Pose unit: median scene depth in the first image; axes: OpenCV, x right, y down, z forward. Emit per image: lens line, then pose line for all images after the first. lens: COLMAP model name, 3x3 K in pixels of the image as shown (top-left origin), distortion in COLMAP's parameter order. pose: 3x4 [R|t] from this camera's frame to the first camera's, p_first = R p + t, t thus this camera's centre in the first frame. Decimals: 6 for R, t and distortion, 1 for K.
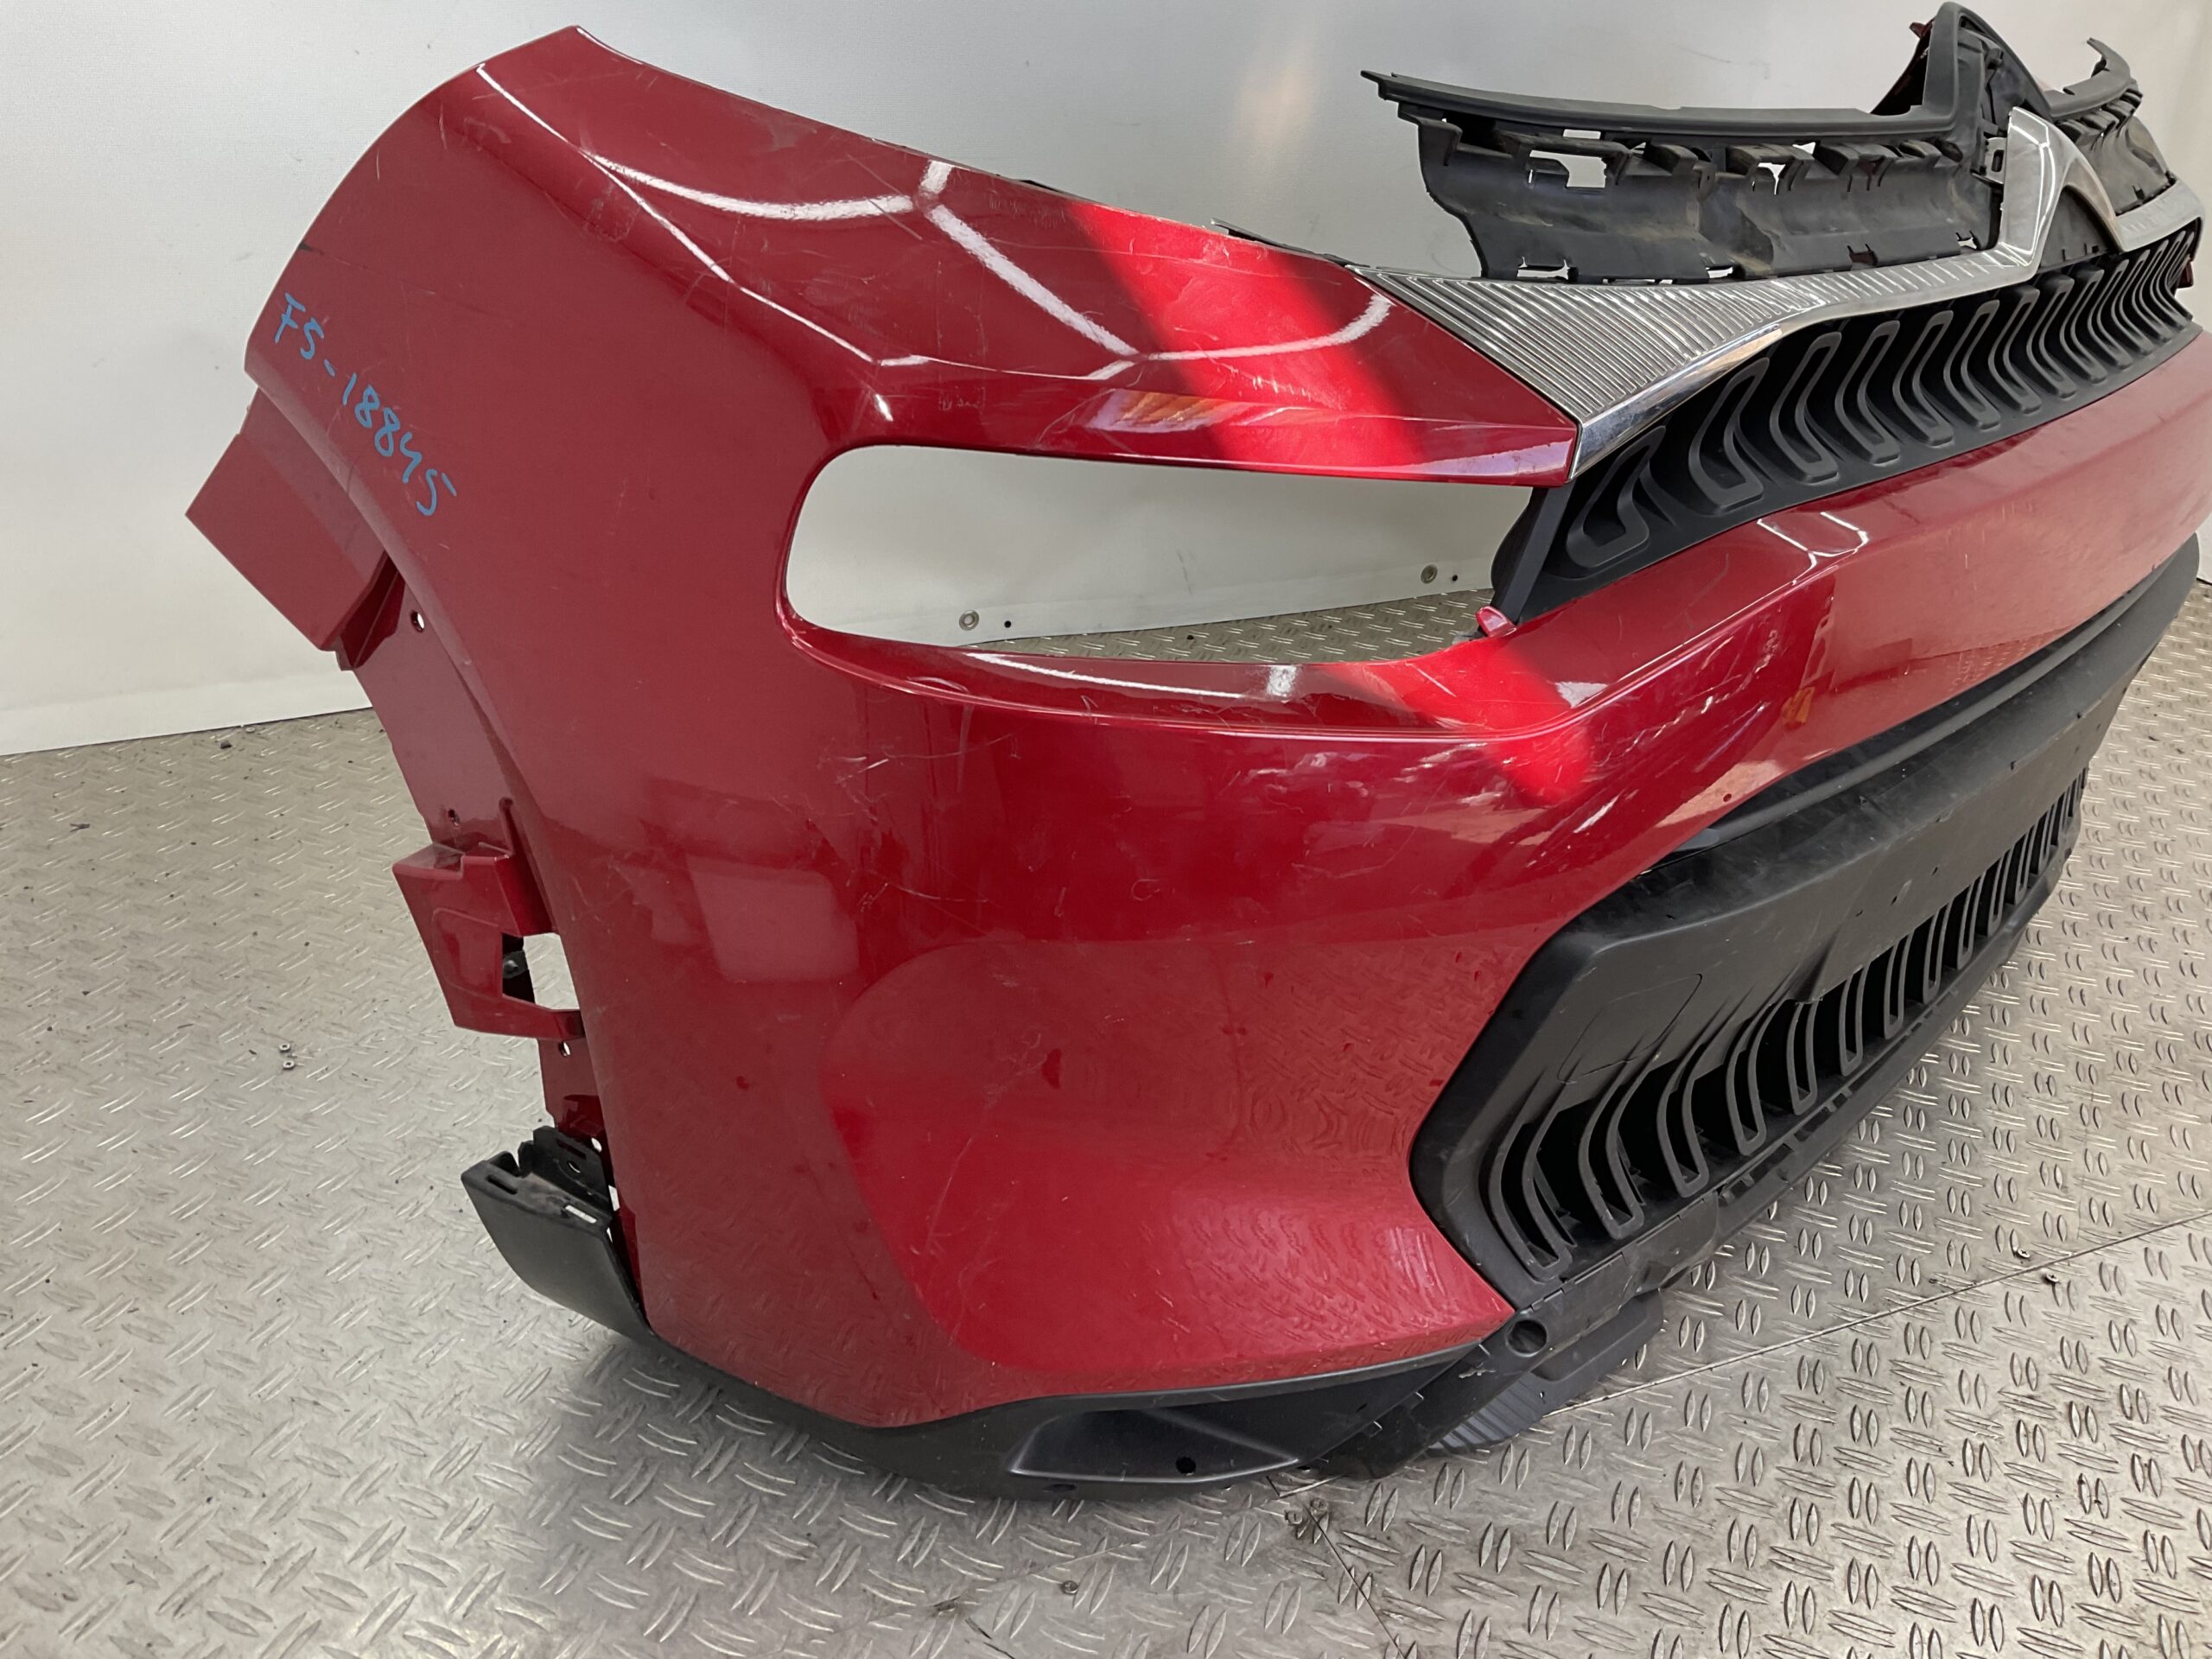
lens RADIAL K [[1814.0, 0, 1099.9], [0, 1814.0, 823.1], [0, 0, 1]] dist [0.122869, -0.257456]
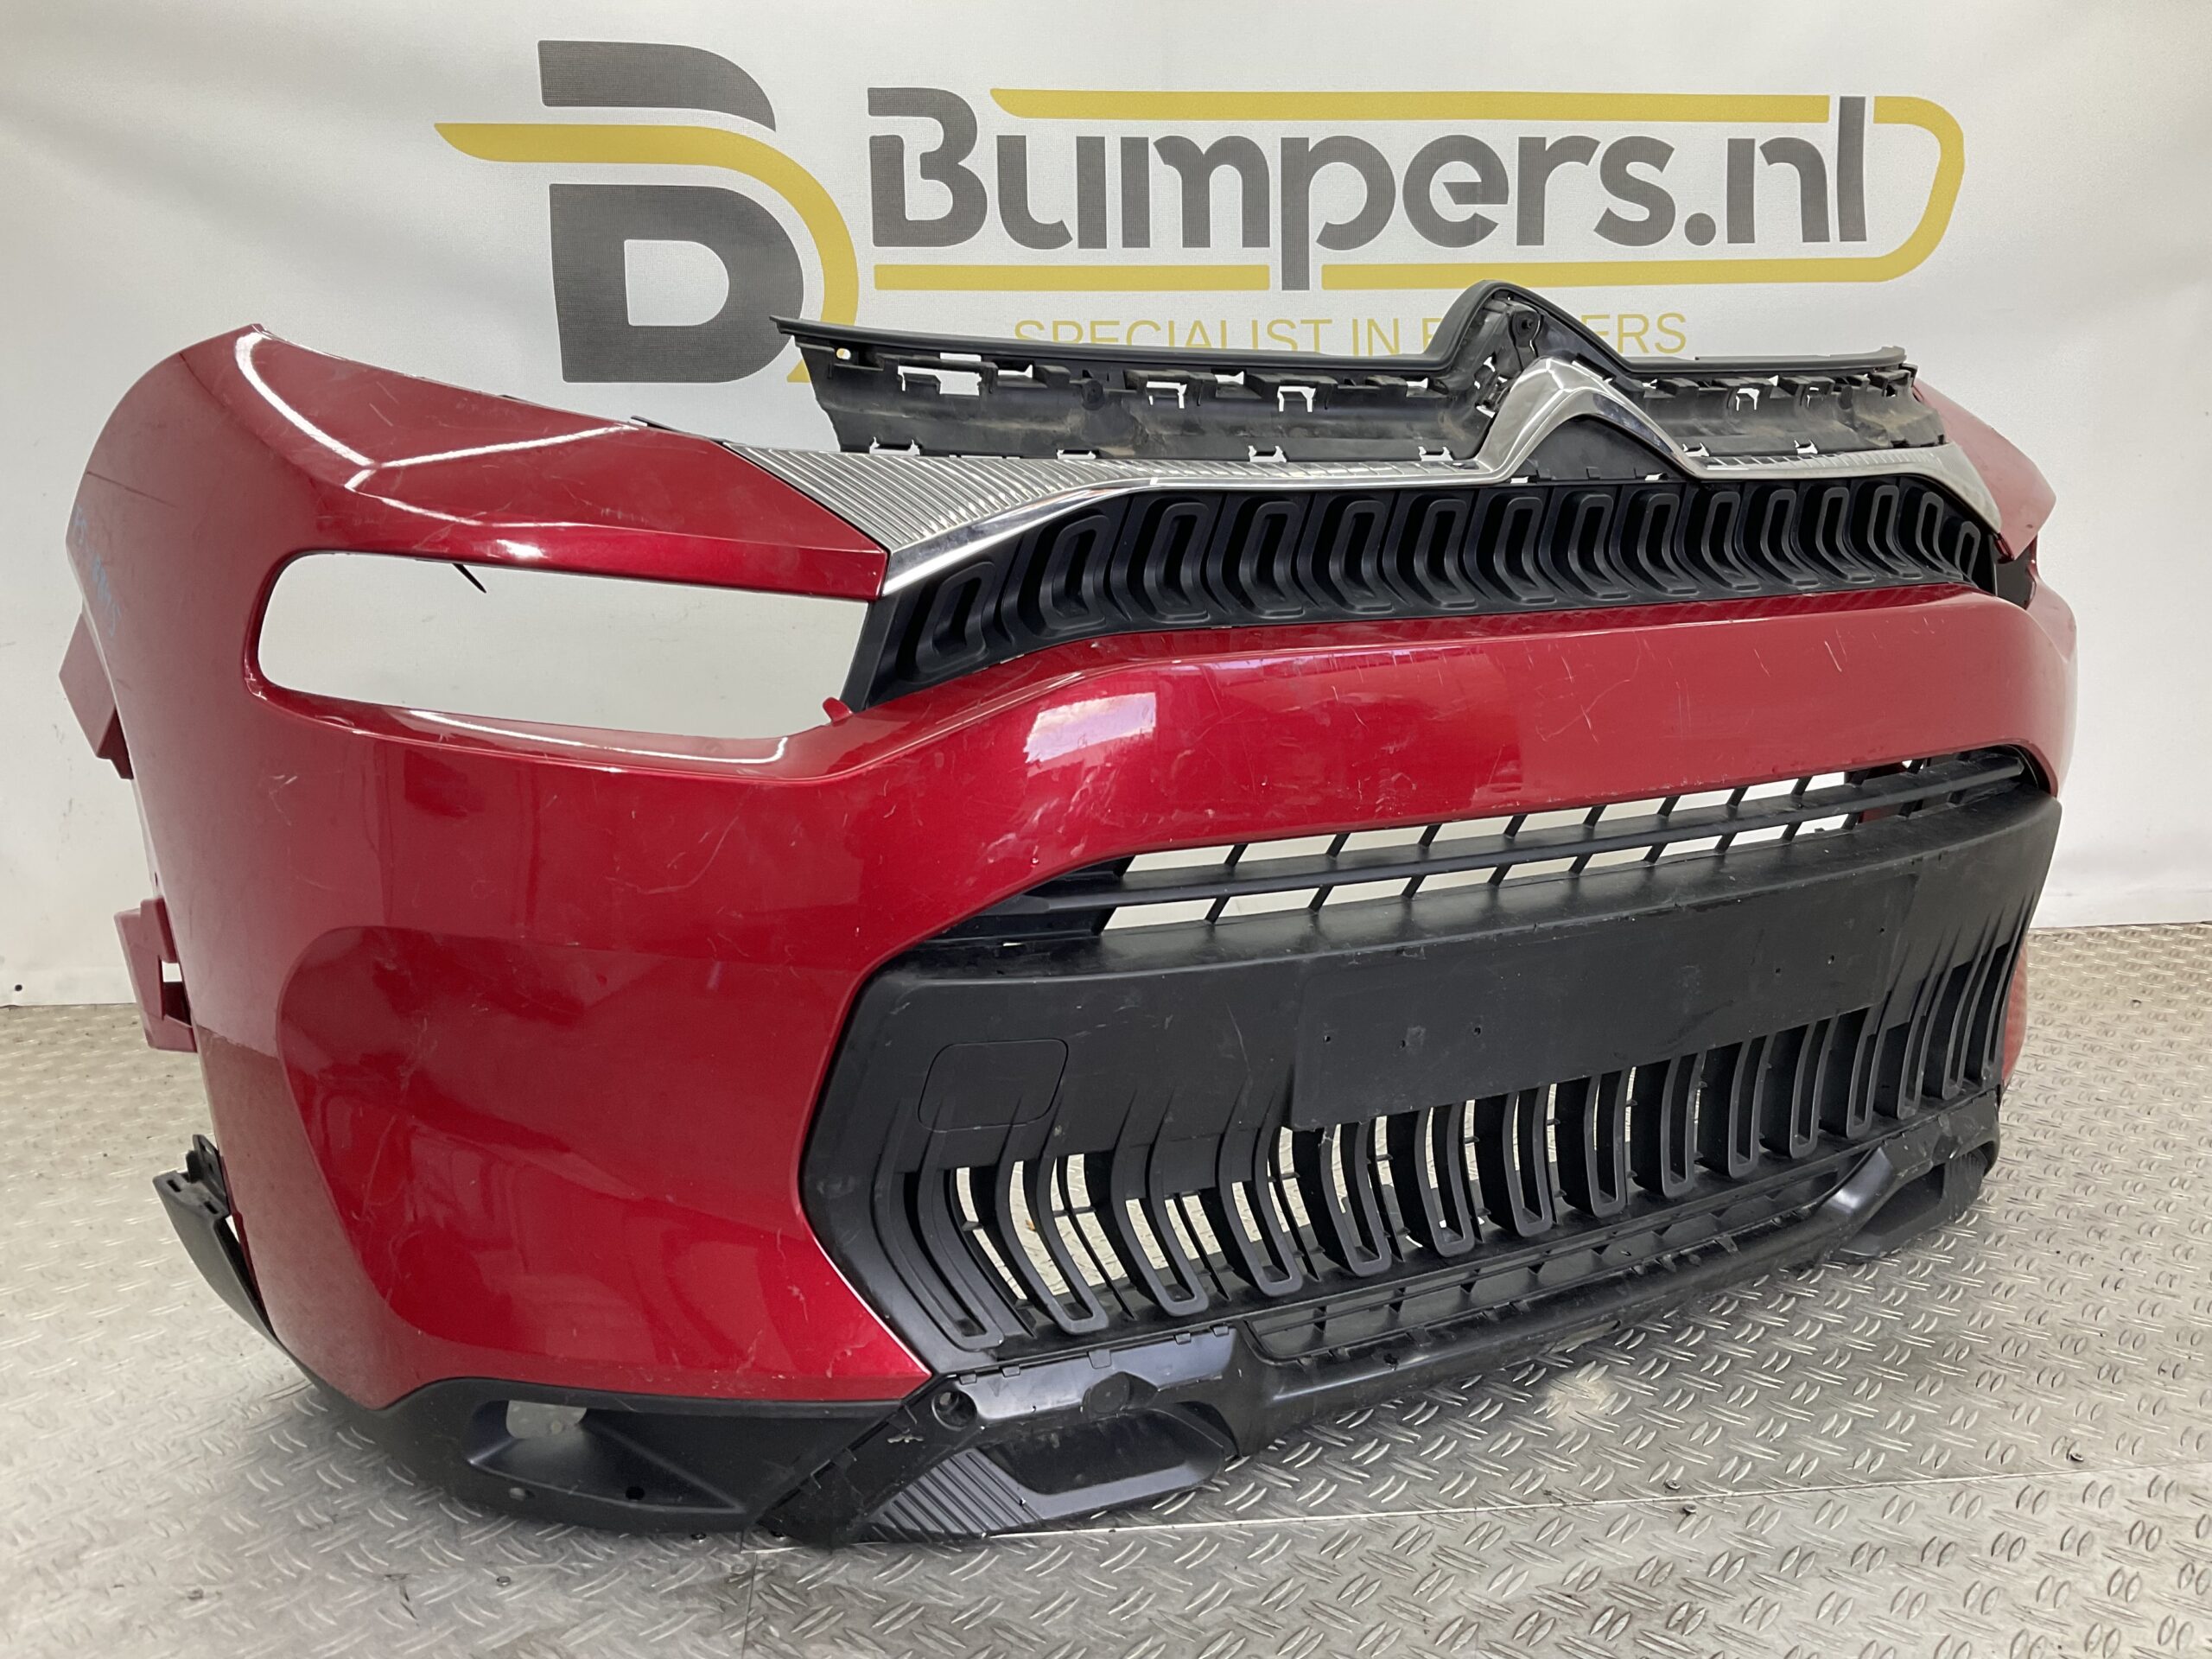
lens RADIAL K [[1814.0, 0, 1099.9], [0, 1814.0, 823.1], [0, 0, 1]] dist [0.122869, -0.257456]
pose [[0.953167, -0.000491, -0.302443, 0.734490], [-0.083171, 0.961018, -0.263680, 0.262865], [0.290782, 0.276486, 0.915970, -0.046336]]
